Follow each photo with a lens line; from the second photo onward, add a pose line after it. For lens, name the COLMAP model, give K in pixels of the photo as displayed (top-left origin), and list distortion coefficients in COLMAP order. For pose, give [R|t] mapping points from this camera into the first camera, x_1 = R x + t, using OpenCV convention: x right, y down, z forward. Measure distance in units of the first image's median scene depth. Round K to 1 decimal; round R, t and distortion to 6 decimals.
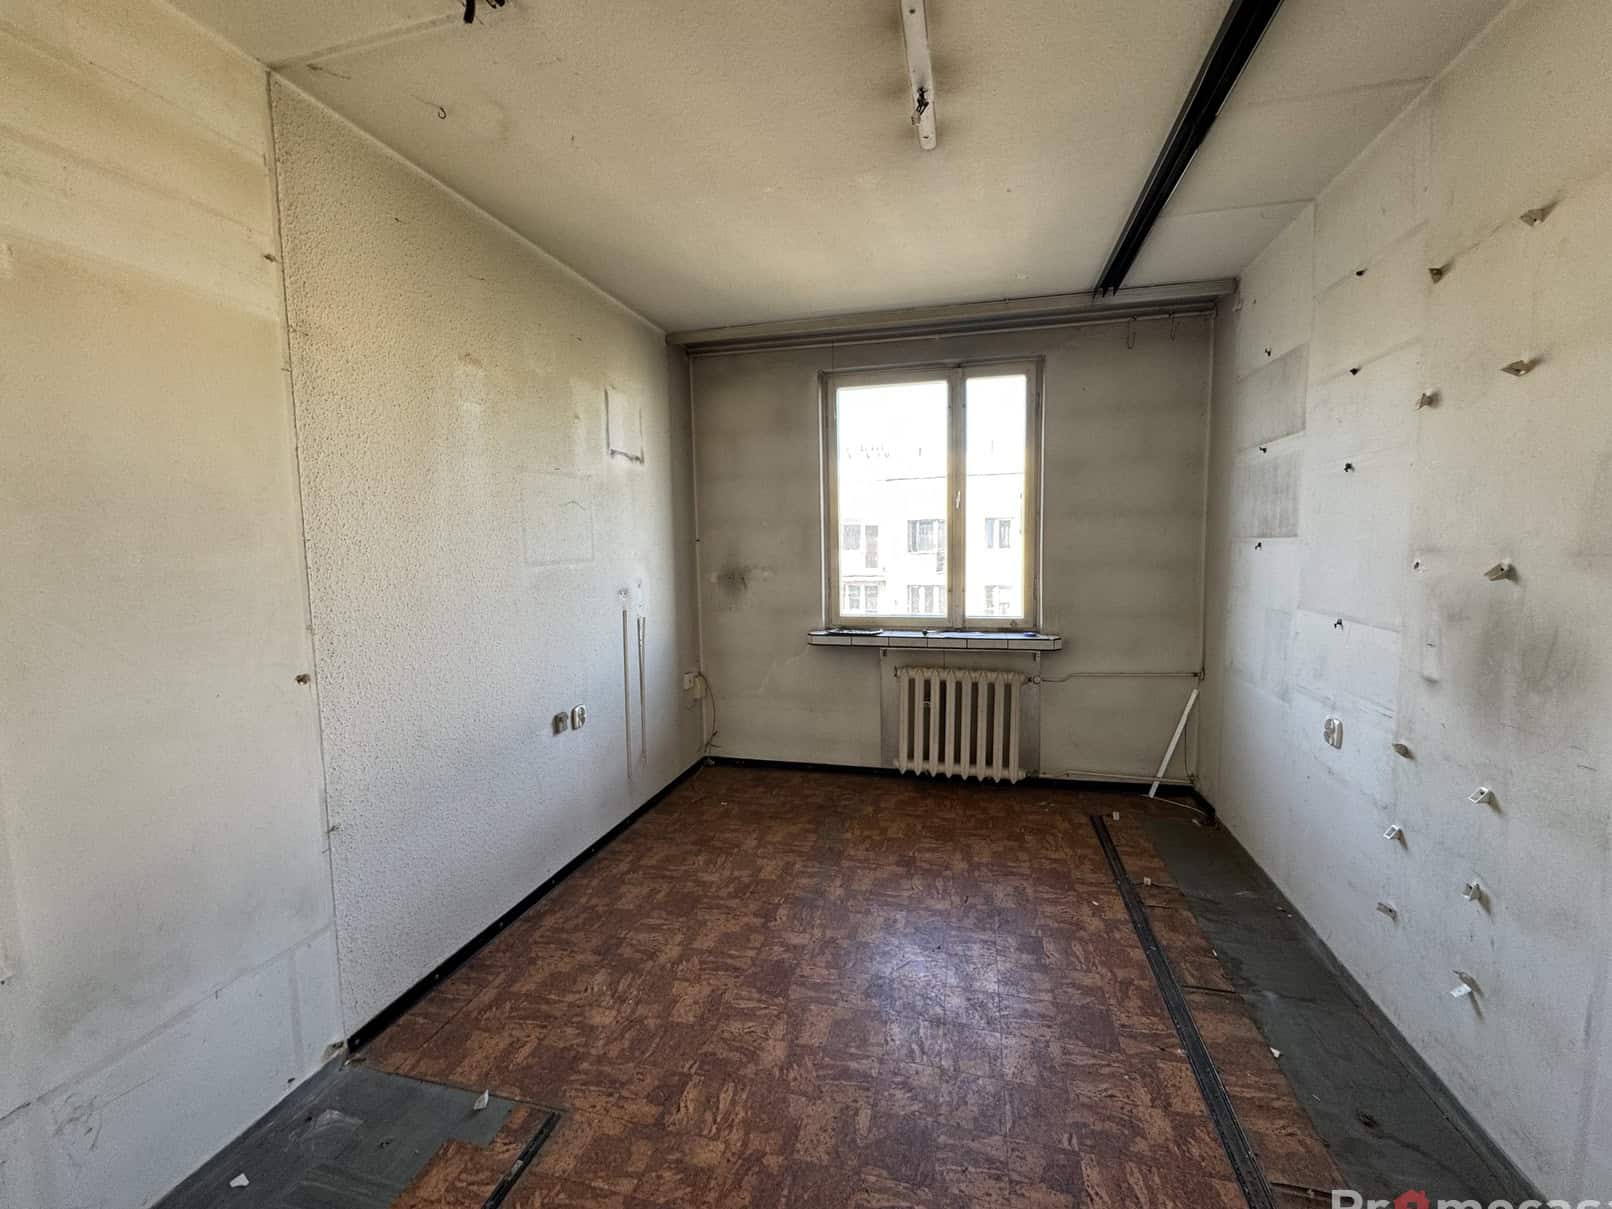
lens RADIAL K [[645.7, 0, 806.5], [0, 645.7, 602.3], [0, 0, 1]] dist [-0.002727, -0.000254]
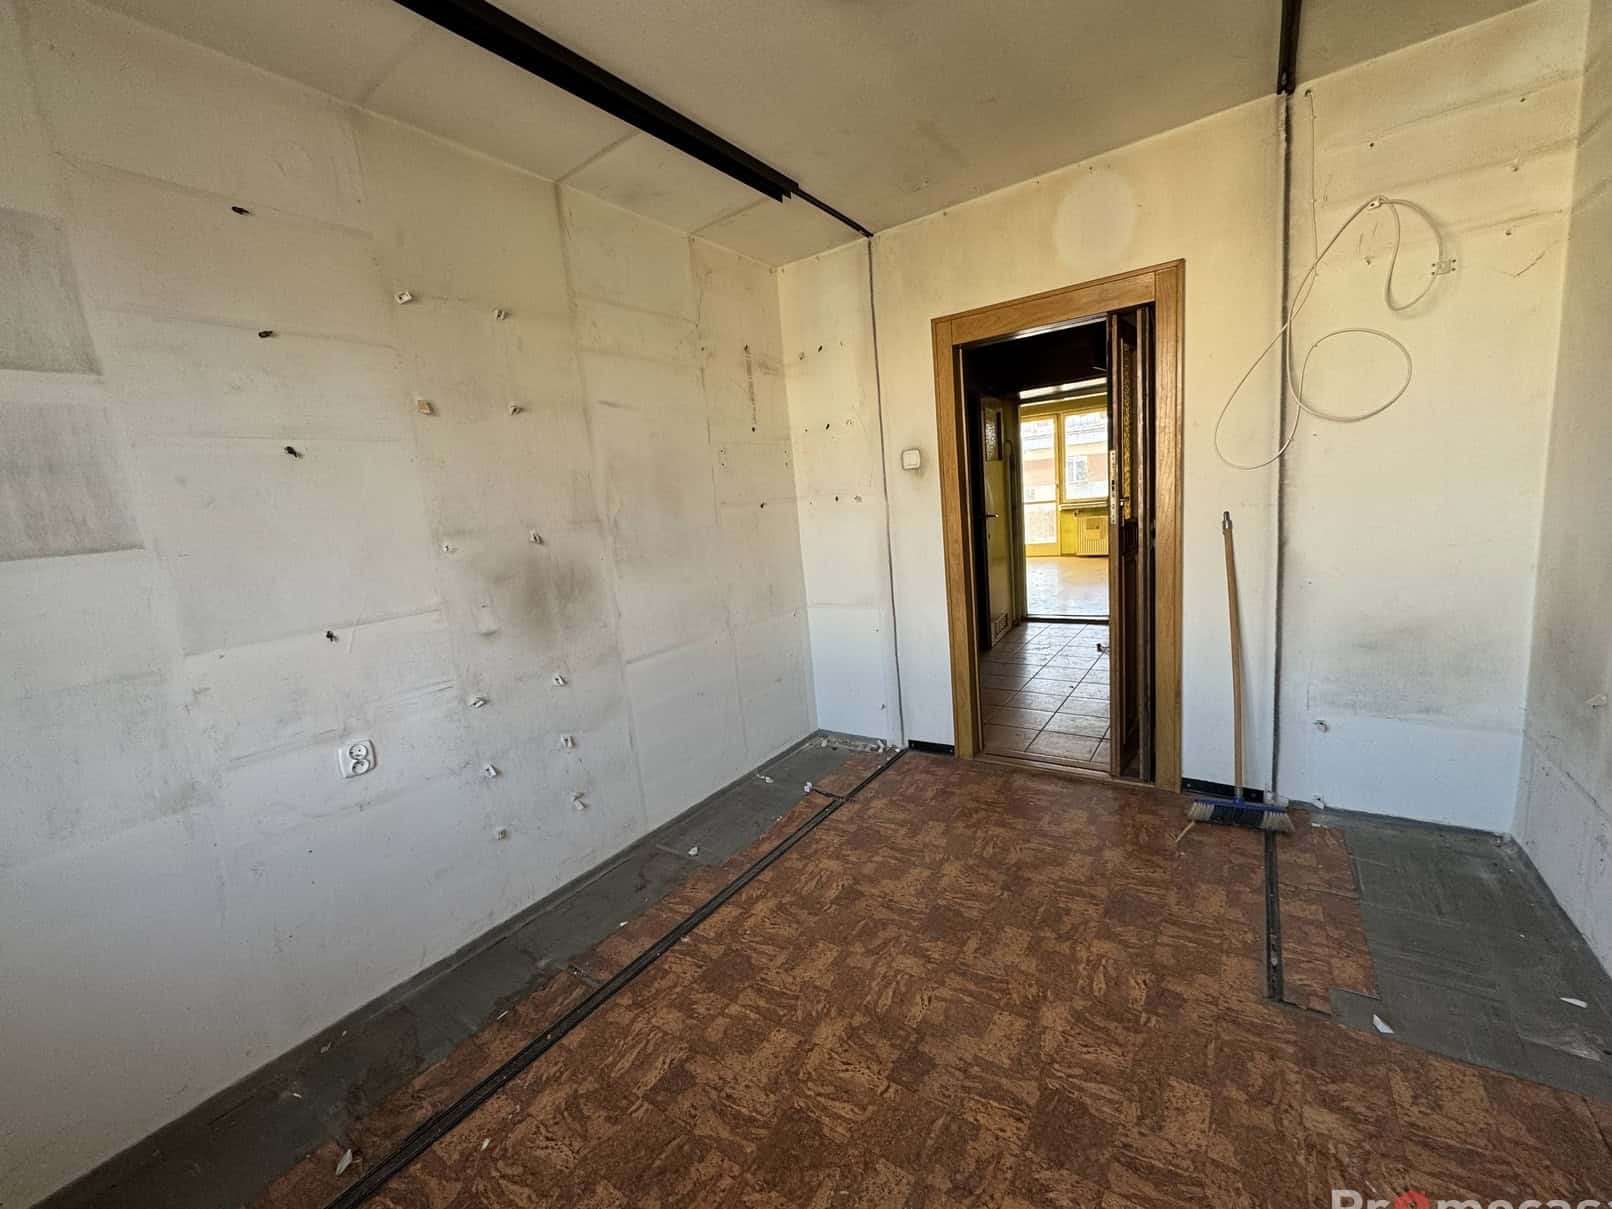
lens RADIAL K [[645.7, 0, 806.4], [0, 645.7, 606.8], [0, 0, 1]] dist [-0.002727, -0.000254]
pose [[-0.933268, 0.044777, 0.356379, -0.075387], [0.138695, 0.960169, 0.242567, -0.144116], [-0.331323, 0.275807, -0.902306, 1.816025]]
